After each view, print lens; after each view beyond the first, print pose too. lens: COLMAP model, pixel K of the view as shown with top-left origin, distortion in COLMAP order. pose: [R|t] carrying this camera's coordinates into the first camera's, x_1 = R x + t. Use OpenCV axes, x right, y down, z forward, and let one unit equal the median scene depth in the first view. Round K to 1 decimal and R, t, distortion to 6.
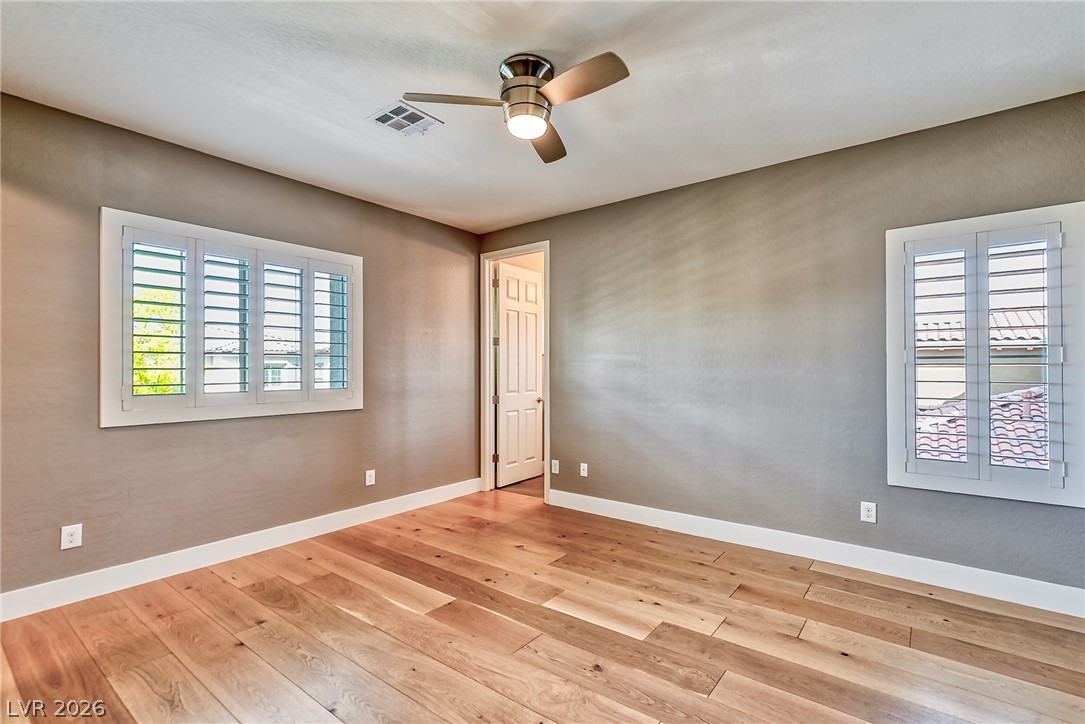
lens RADIAL K [[489.3, 0, 559.4], [0, 489.3, 364.8], [0, 0, 1]] dist [0.001075, -0.000291]
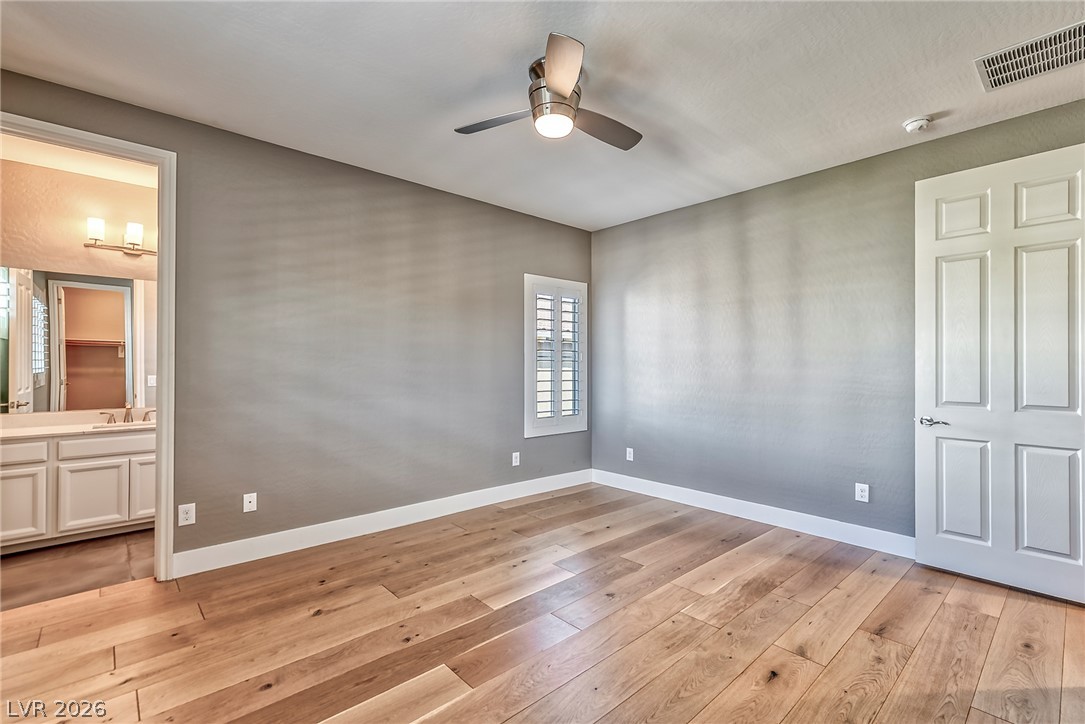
lens RADIAL K [[489.3, 0, 559.4], [0, 489.3, 364.8], [0, 0, 1]] dist [0.001075, -0.000291]
pose [[0.173994, 0.002435, 0.984744, -0.768463], [-0.012746, 0.999919, -0.000221, 0.010858], [-0.984664, -0.012513, 0.174011, 0.579622]]
